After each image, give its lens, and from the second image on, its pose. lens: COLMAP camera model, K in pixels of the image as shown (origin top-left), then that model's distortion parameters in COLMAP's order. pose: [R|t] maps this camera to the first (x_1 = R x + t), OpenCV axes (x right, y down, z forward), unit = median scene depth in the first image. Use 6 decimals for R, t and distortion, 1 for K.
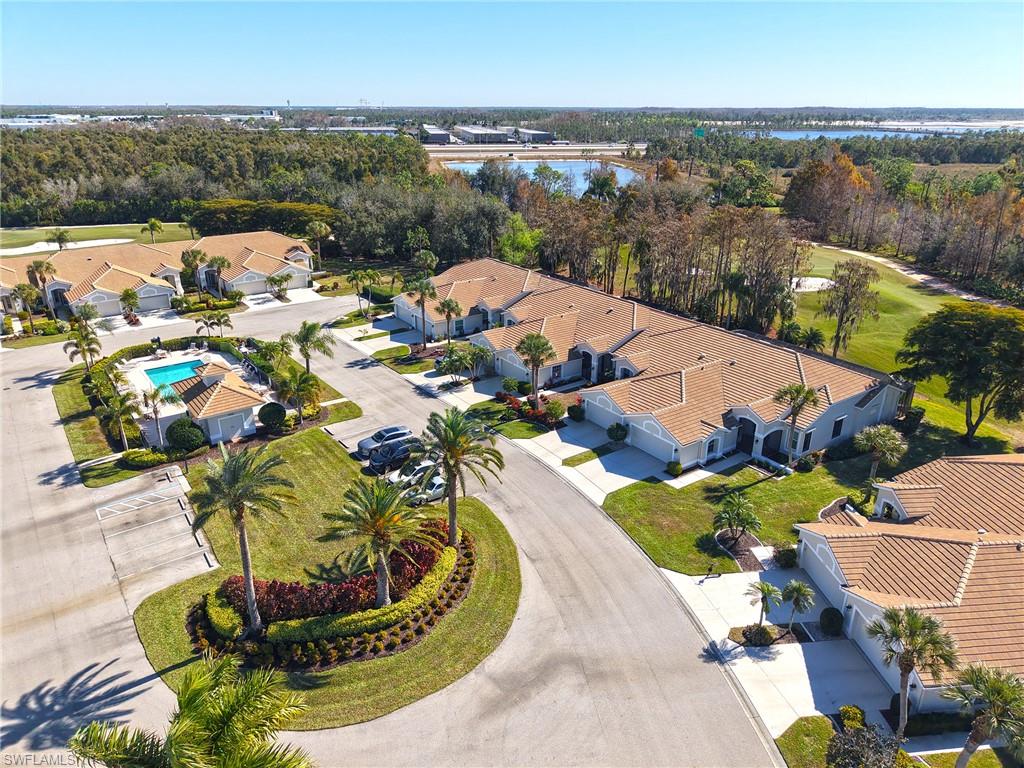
lens RADIAL K [[687.8, 0, 507.4], [0, 687.8, 383.5], [0, 0, 1]] dist [0.005928, 0.001242]
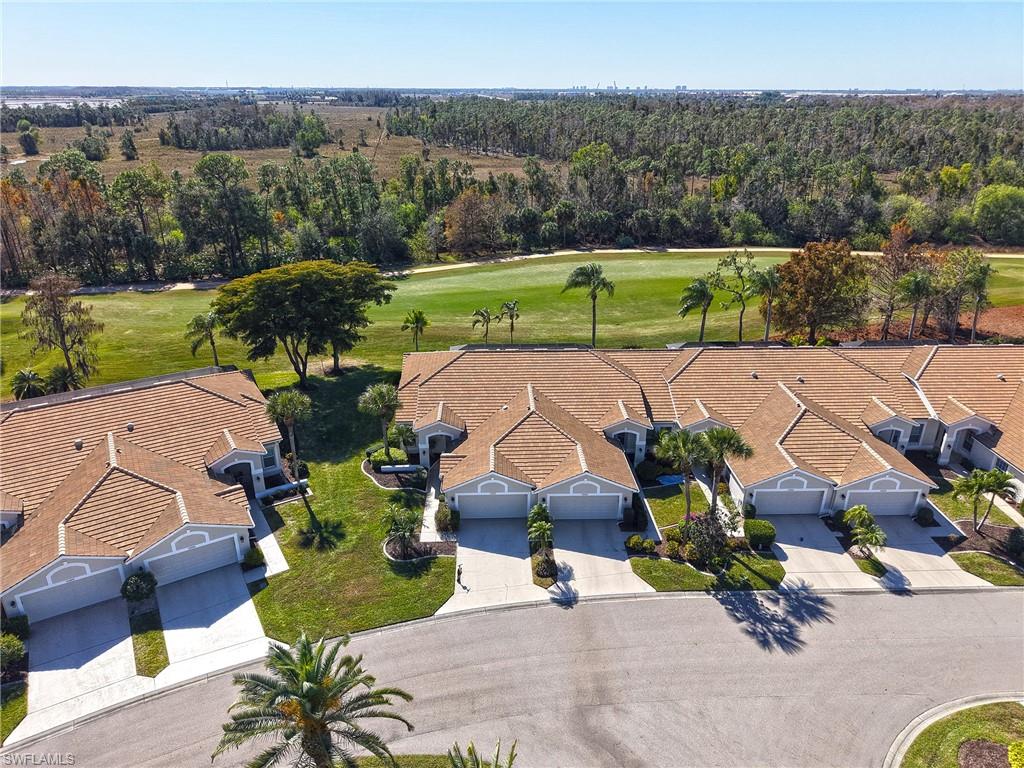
lens RADIAL K [[687.8, 0, 515.3], [0, 687.8, 381.1], [0, 0, 1]] dist [0.005928, 0.001242]
pose [[0.048219, -0.391517, 0.918907, -0.394876], [0.369810, 0.861597, 0.347694, -0.218068], [-0.927855, 0.323055, 0.186332, 0.546303]]
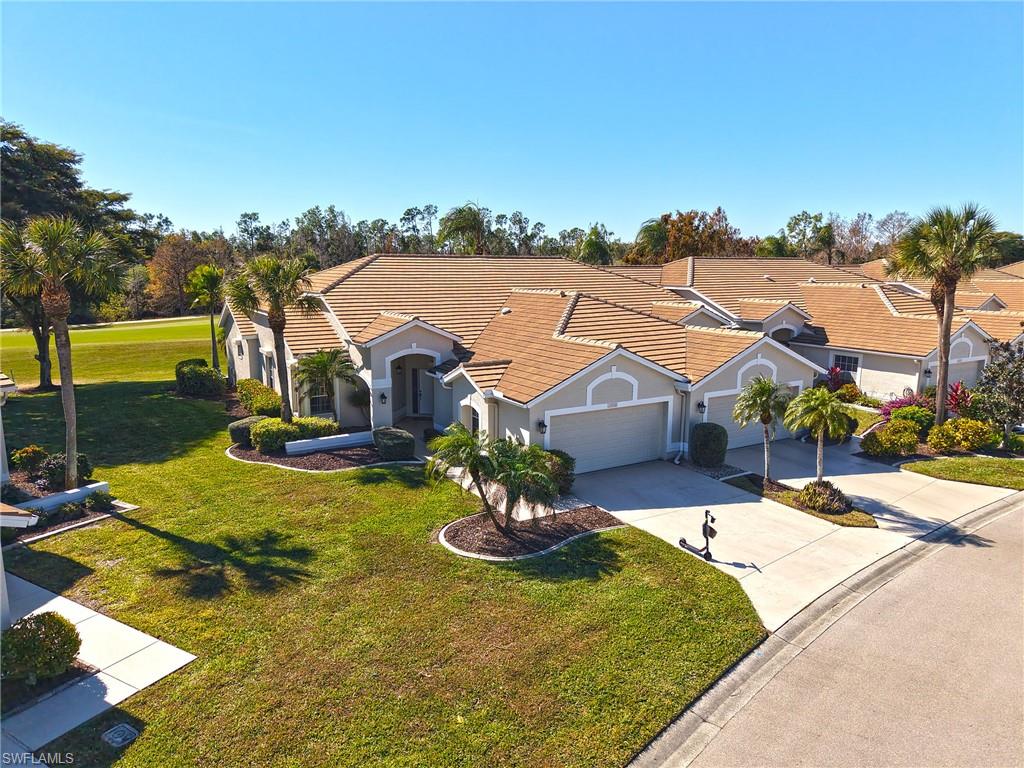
lens RADIAL K [[687.8, 0, 506.6], [0, 687.8, 386.7], [0, 0, 1]] dist [0.005928, 0.001242]
pose [[-0.433686, -0.153155, 0.887953, 0.025830], [0.337739, 0.885977, 0.317770, 0.042959], [-0.835374, 0.437709, -0.332509, 0.968704]]
